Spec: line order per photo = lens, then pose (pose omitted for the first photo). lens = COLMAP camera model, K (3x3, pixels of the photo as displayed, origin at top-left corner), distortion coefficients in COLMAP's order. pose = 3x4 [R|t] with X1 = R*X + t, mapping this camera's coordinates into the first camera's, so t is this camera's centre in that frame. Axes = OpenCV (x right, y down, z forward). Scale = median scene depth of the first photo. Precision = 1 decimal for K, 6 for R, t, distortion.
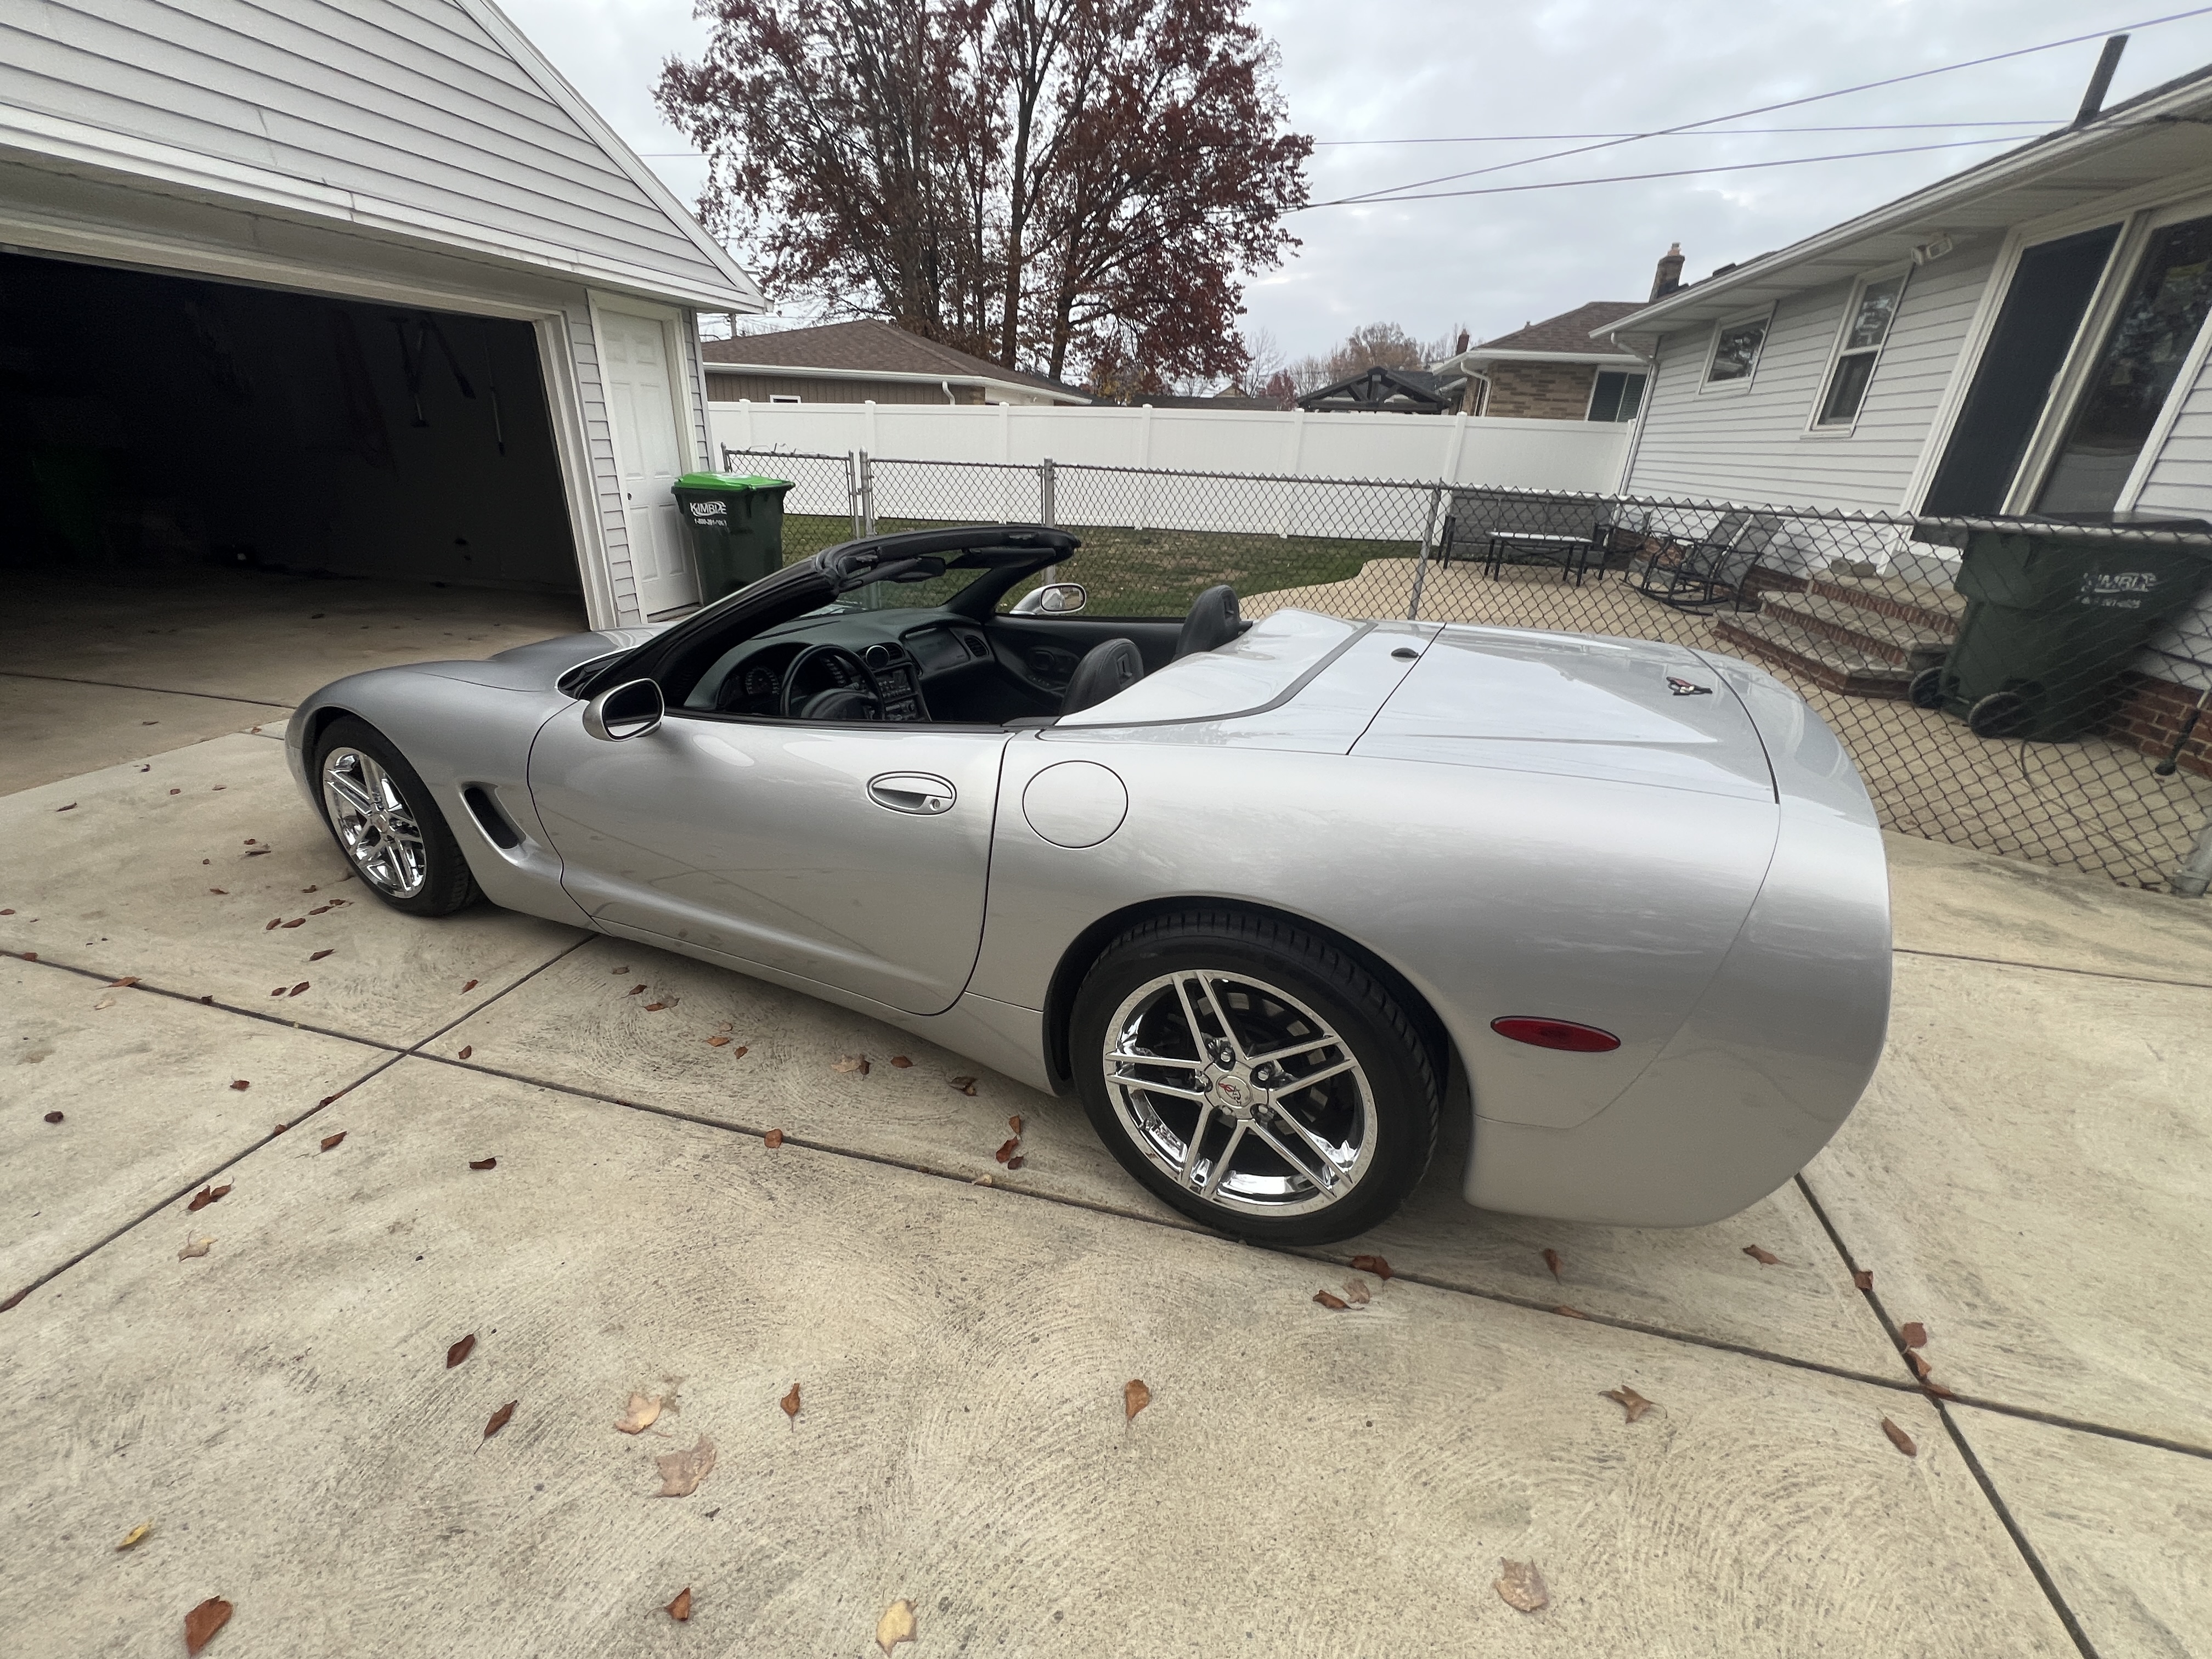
lens RADIAL K [[885.2, 0, 1101.9], [0, 885.2, 825.0], [0, 0, 1]] dist [-0.002739, 0.000290]
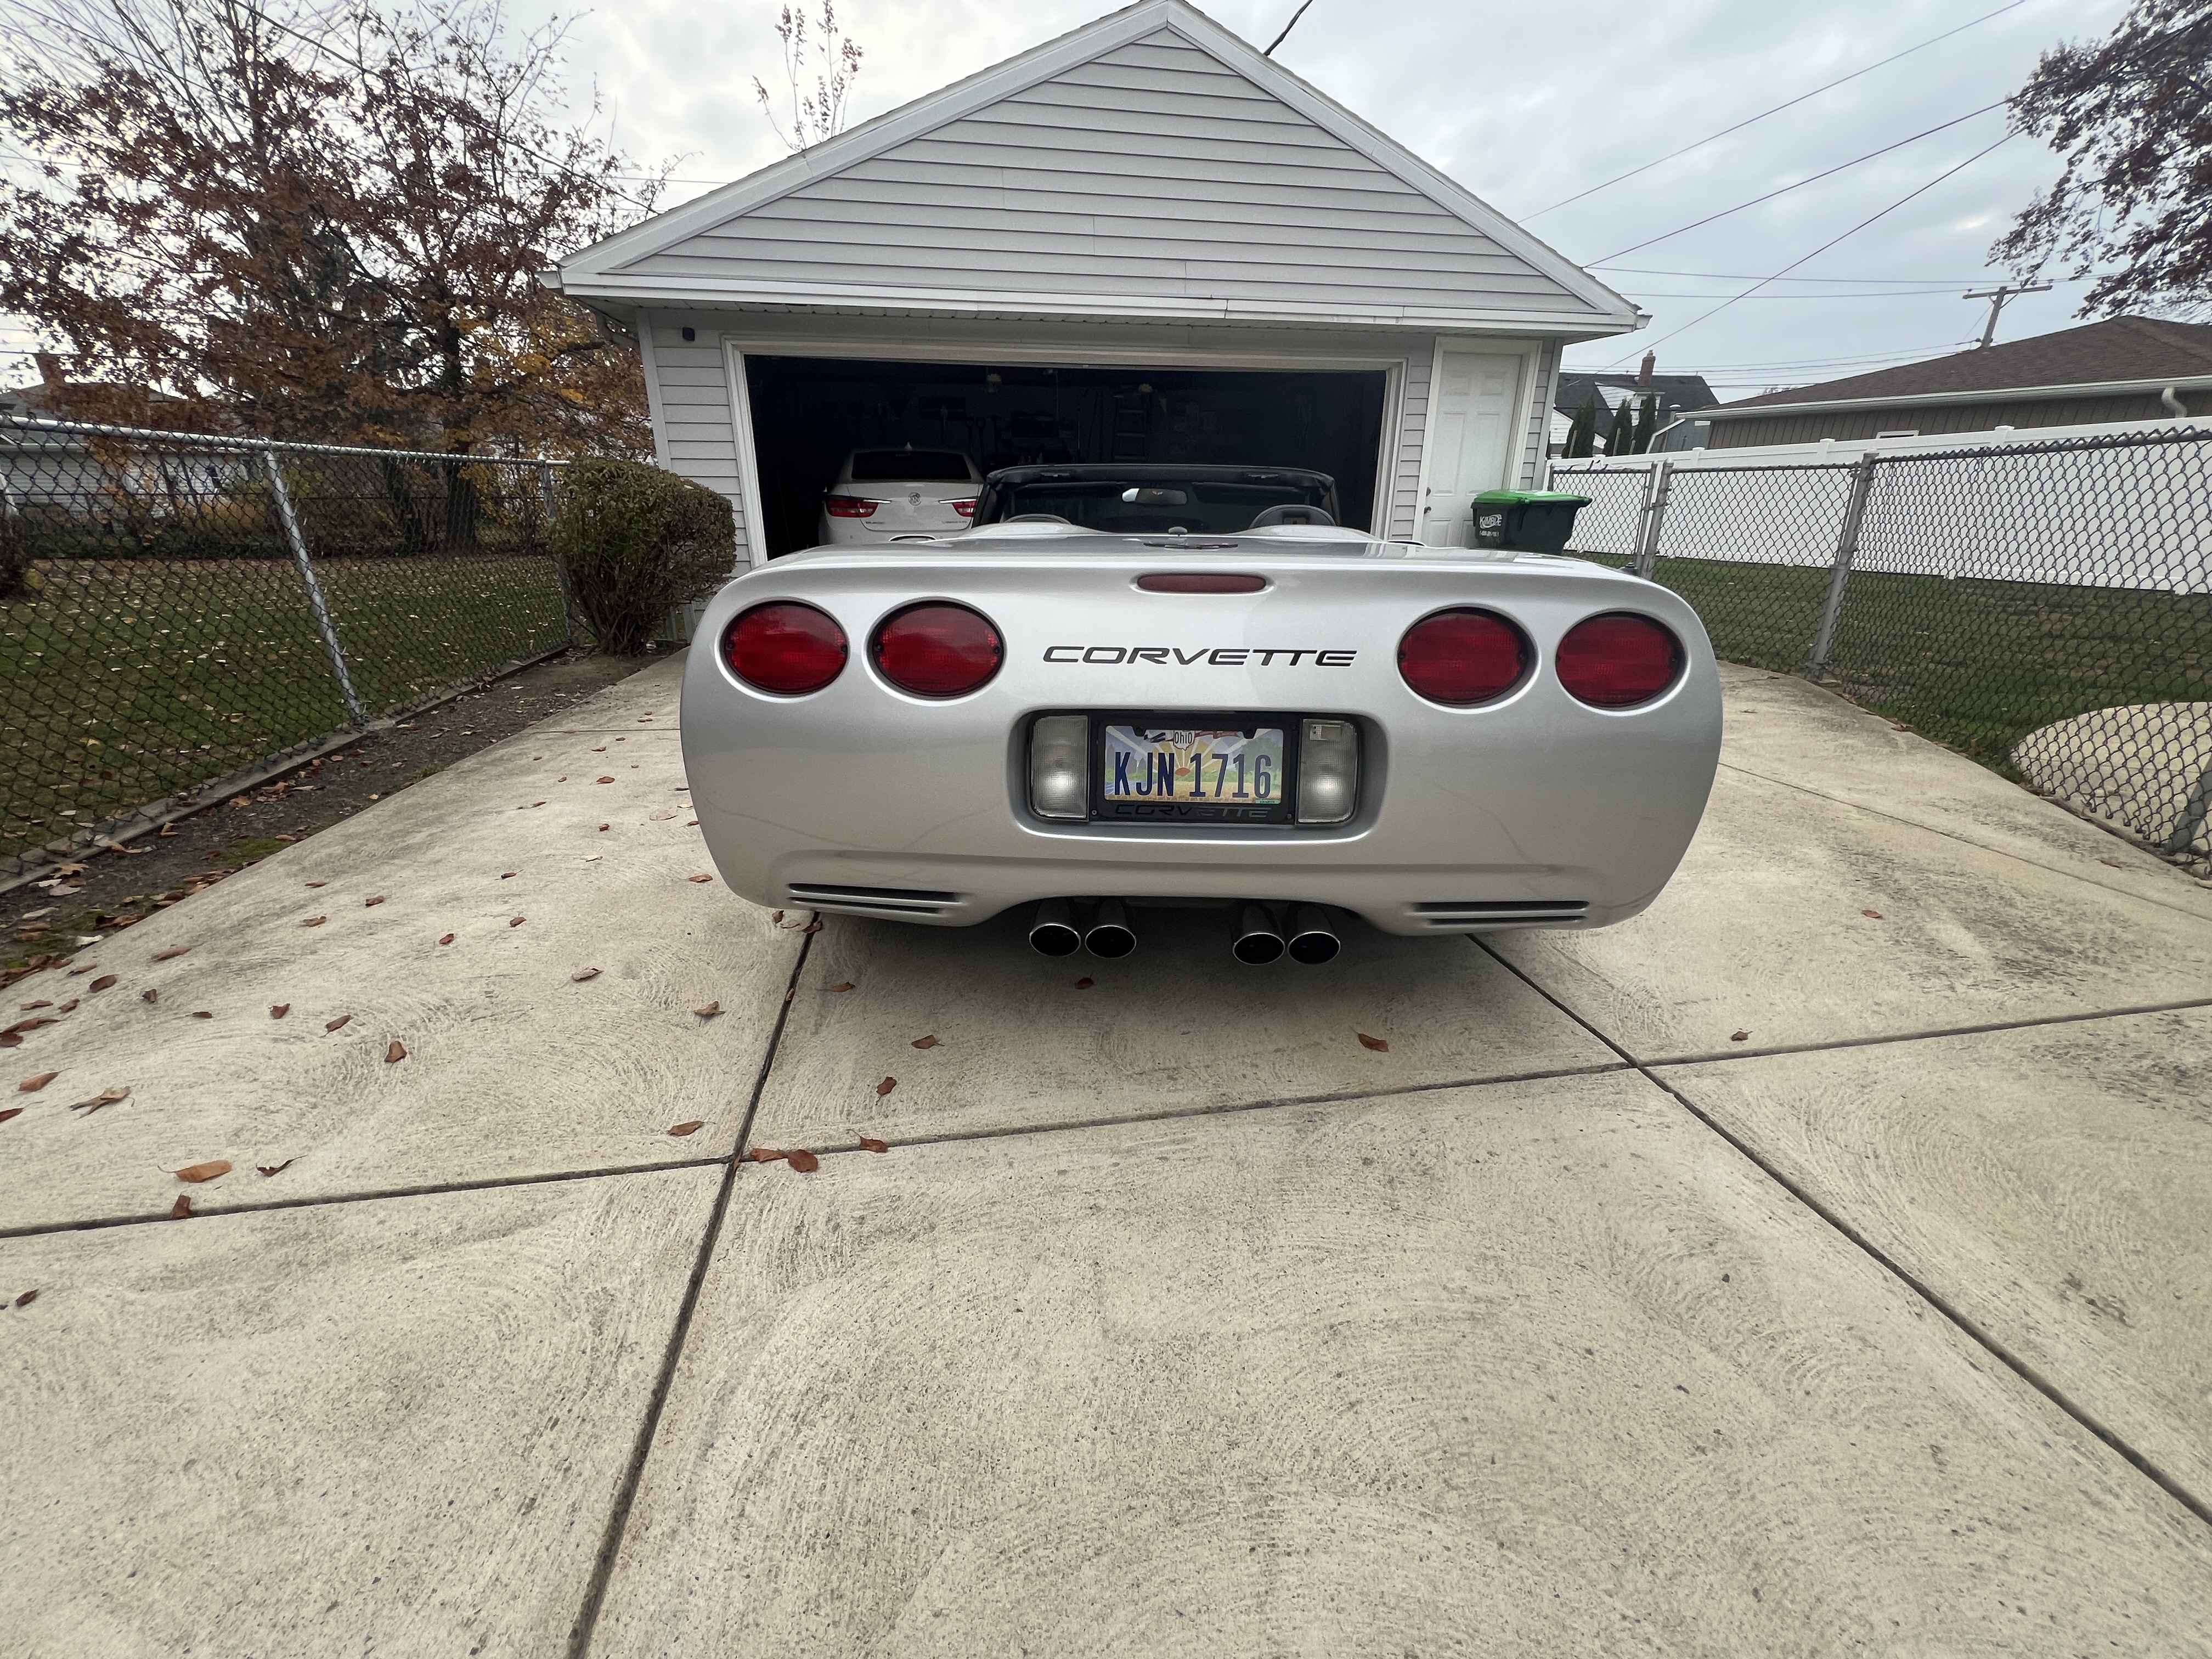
lens RADIAL K [[885.2, 0, 1101.9], [0, 885.2, 825.0], [0, 0, 1]] dist [-0.002739, 0.000290]
pose [[0.414494, 0.291832, -0.861991, 0.382750], [-0.352085, 0.924854, 0.143813, -0.001327], [0.839185, 0.243885, 0.486096, 0.156197]]
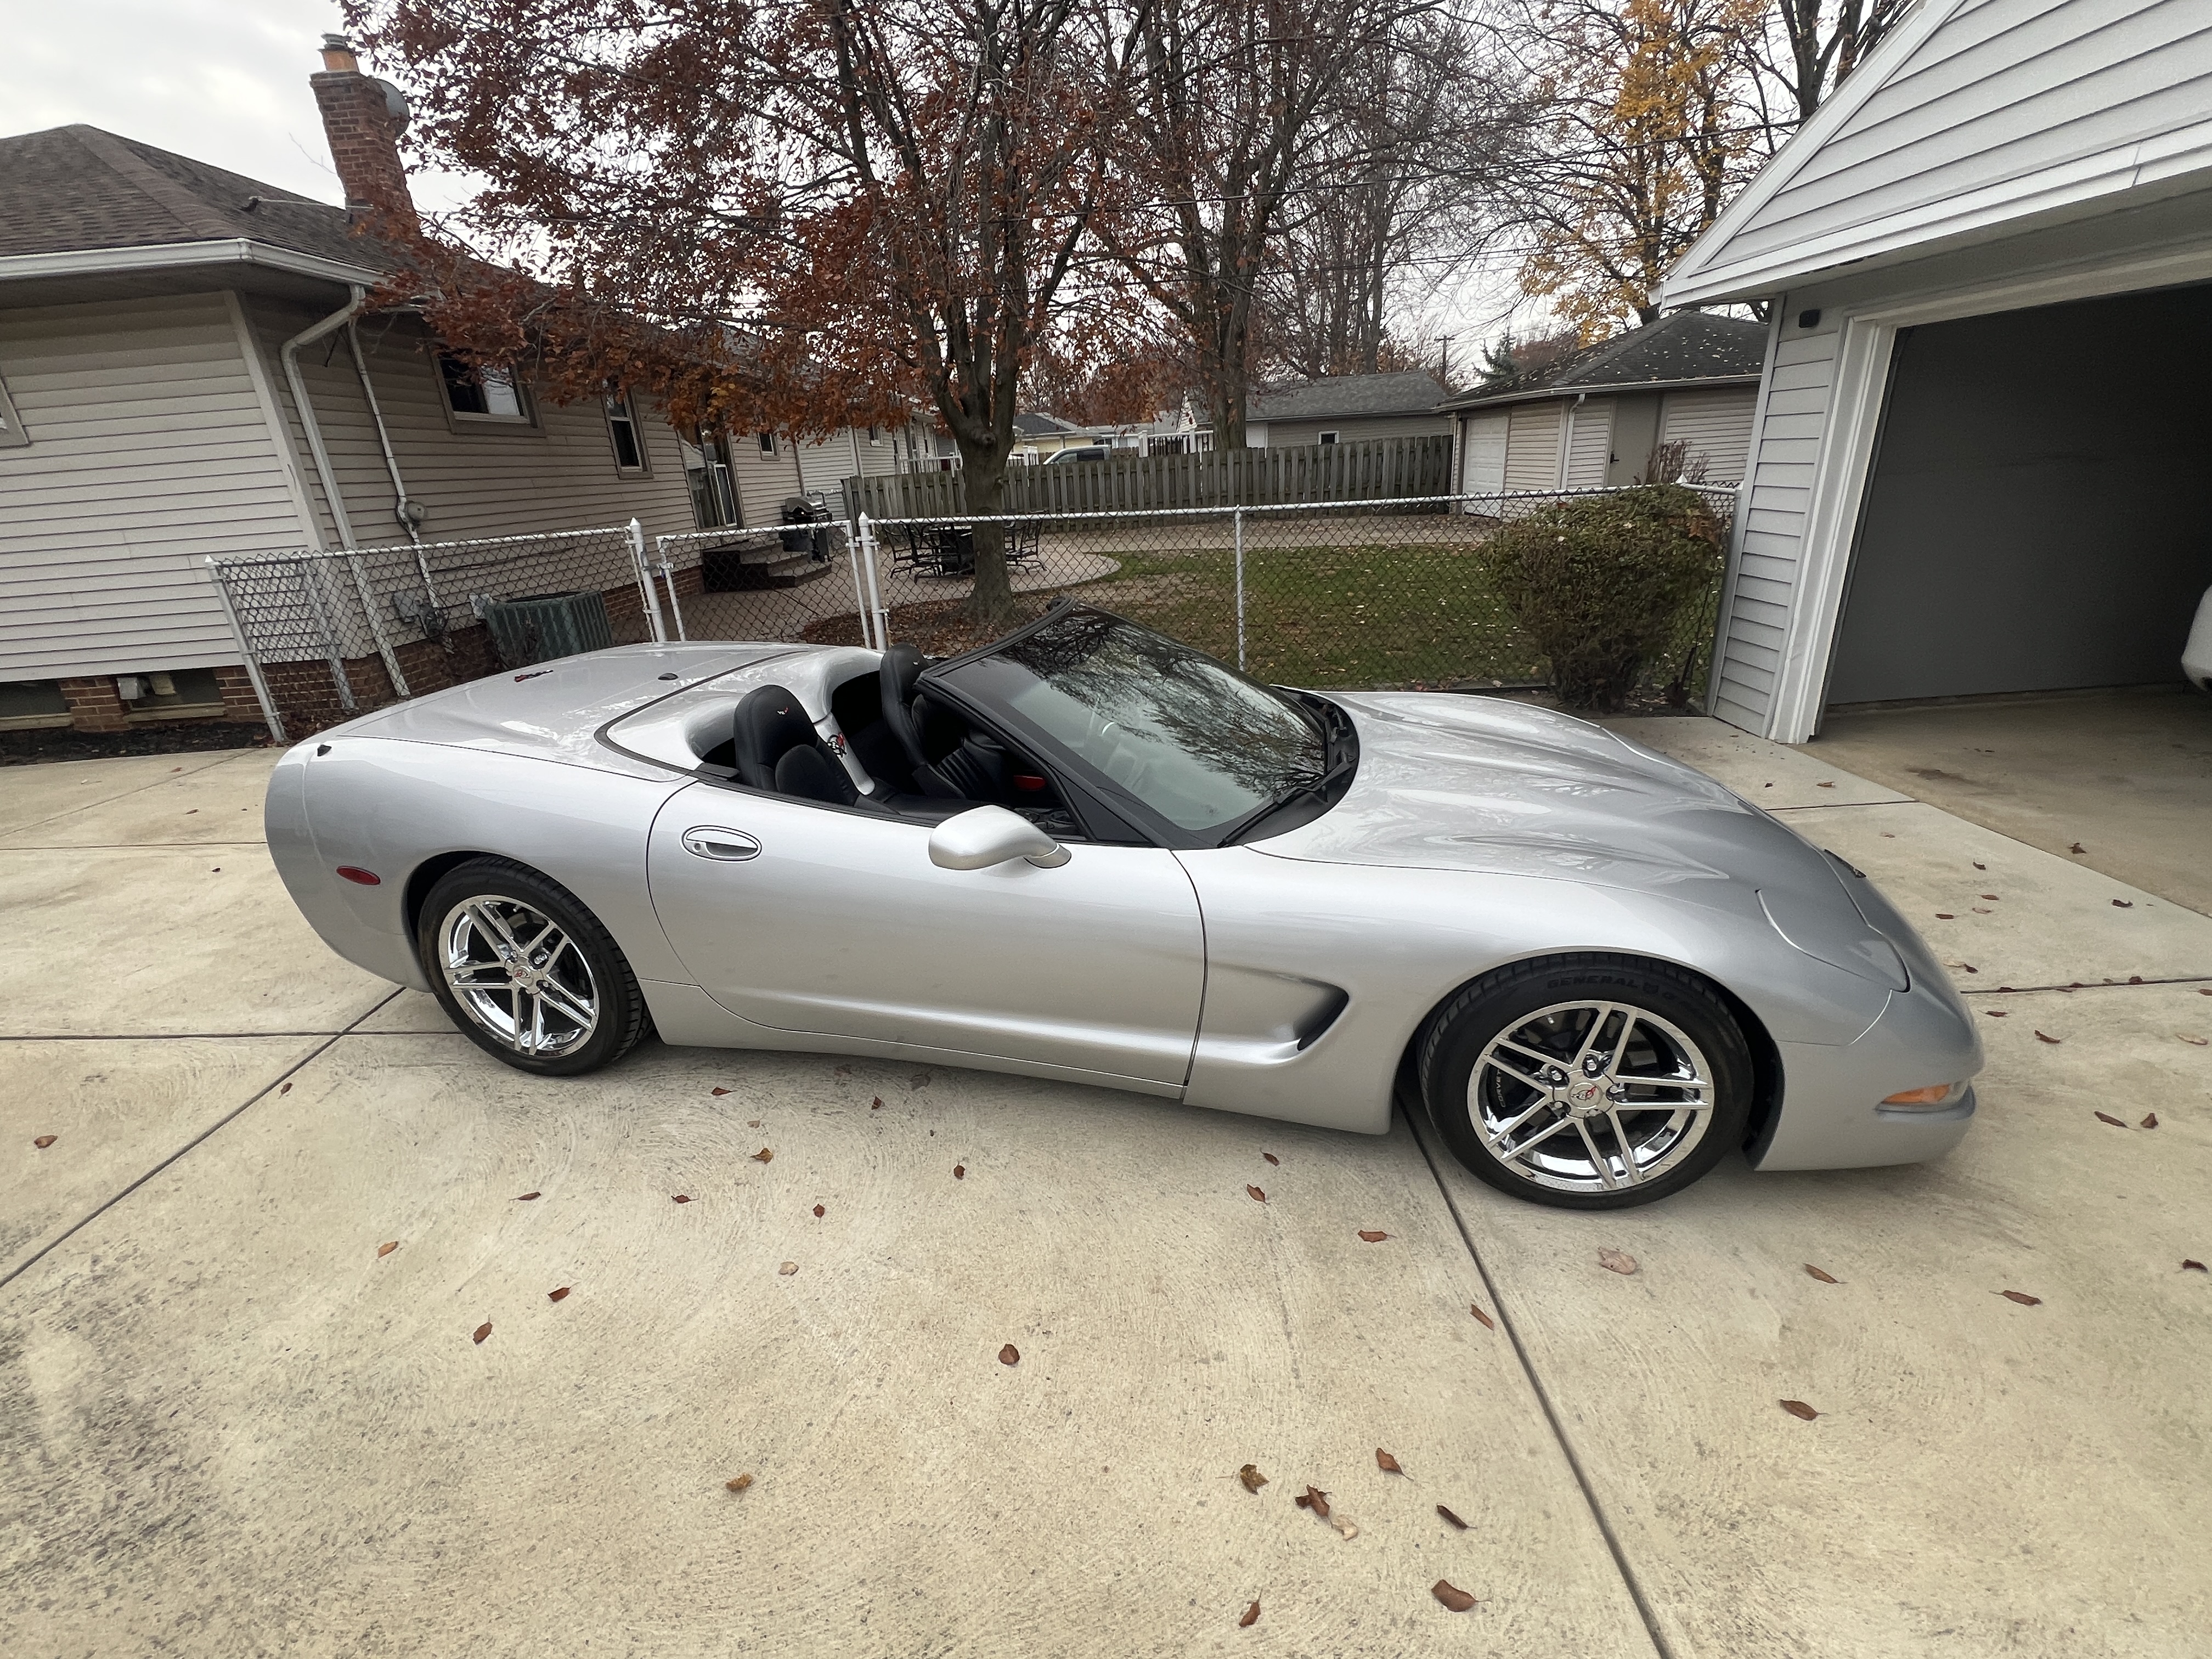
lens RADIAL K [[967.3, 0, 1106.0], [0, 967.3, 829.5], [0, 0, 1]] dist [-0.002676, -0.000066]
pose [[-0.974734, 0.097008, -0.201202, -0.004680], [-0.070832, 0.720039, 0.690310, -0.348930], [0.211839, 0.687120, -0.694975, 0.728493]]
